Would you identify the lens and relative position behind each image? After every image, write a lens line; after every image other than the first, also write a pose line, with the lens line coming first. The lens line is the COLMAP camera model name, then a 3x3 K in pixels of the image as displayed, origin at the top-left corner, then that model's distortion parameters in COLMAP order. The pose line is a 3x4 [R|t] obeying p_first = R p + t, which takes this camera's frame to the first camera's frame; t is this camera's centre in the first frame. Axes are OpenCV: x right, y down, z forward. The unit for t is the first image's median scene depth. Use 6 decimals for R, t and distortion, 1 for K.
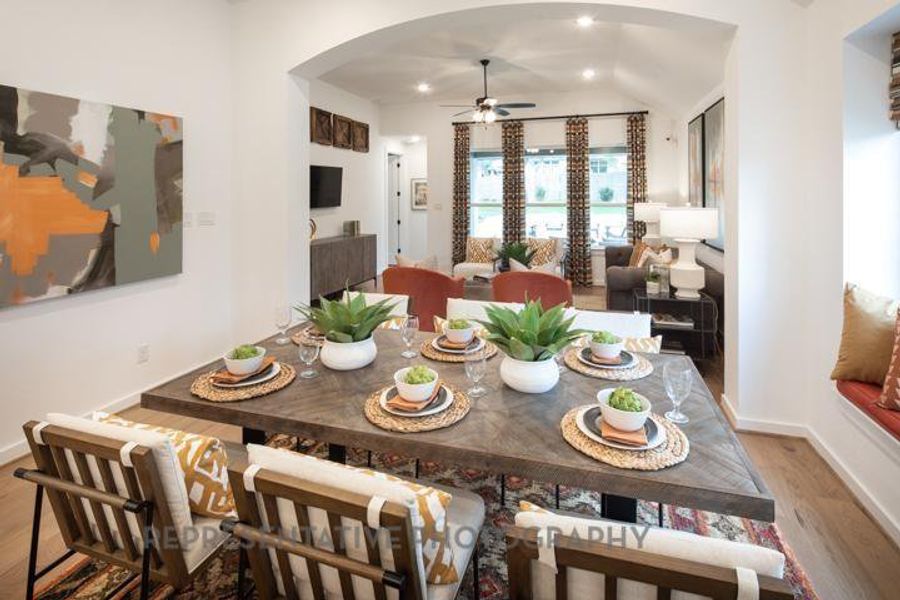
lens RADIAL K [[449.8, 0, 450.1], [0, 449.8, 193.1], [0, 0, 1]] dist [0.004879, -0.002127]
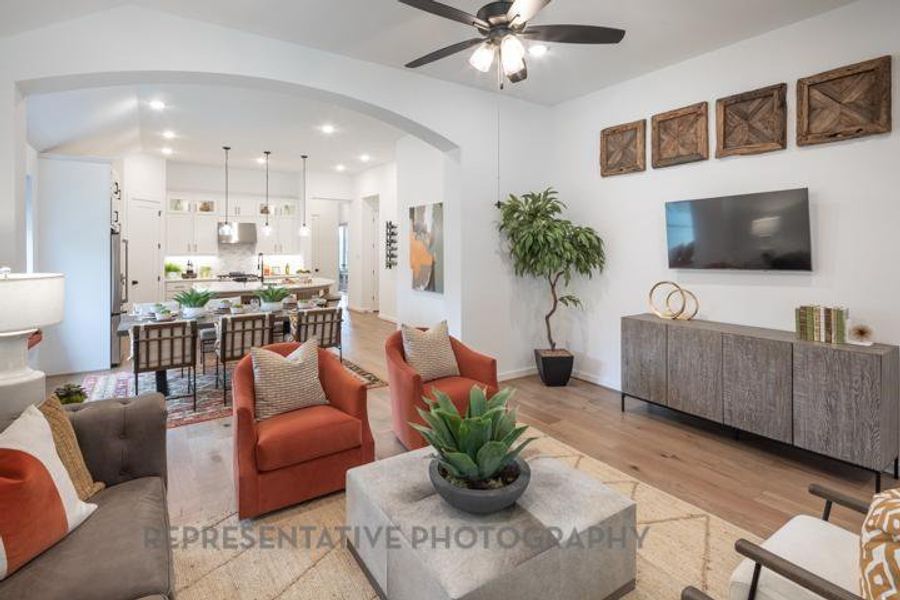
lens RADIAL K [[449.8, 0, 452.3], [0, 449.8, 245.4], [0, 0, 1]] dist [0.004879, -0.002127]
pose [[-0.617336, 0.002359, -0.786696, 0.805295], [0.009647, 0.999943, -0.004571, 0.004415], [0.786641, -0.010411, -0.617323, 2.324542]]
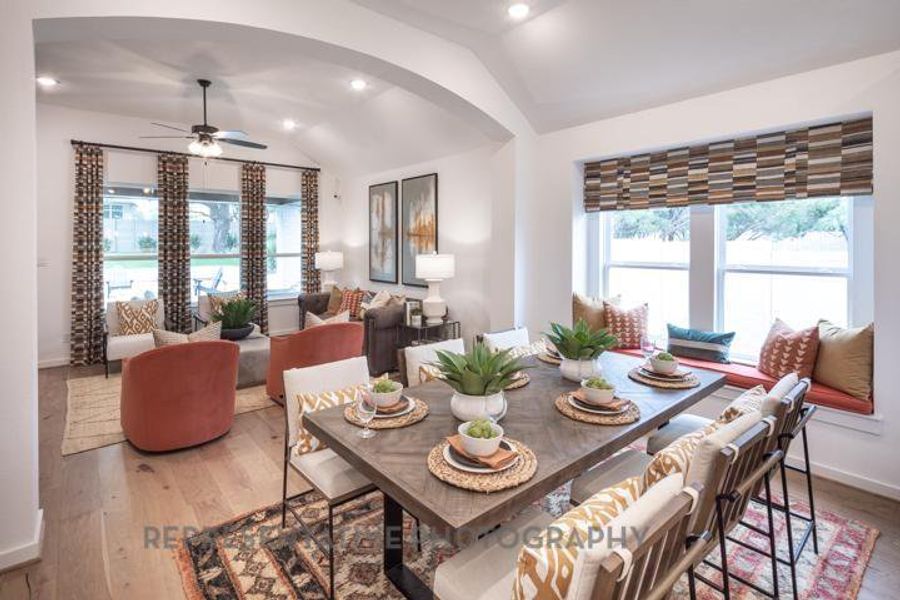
lens RADIAL K [[441.6, 0, 455.5], [0, 441.6, 244.3], [0, 0, 1]] dist [0.011128, -0.003631]
pose [[0.519792, 0.002772, 0.854289, -0.707112], [-0.004763, 0.999989, -0.000347, 0.001919], [-0.854280, -0.003889, 0.519799, 0.360793]]
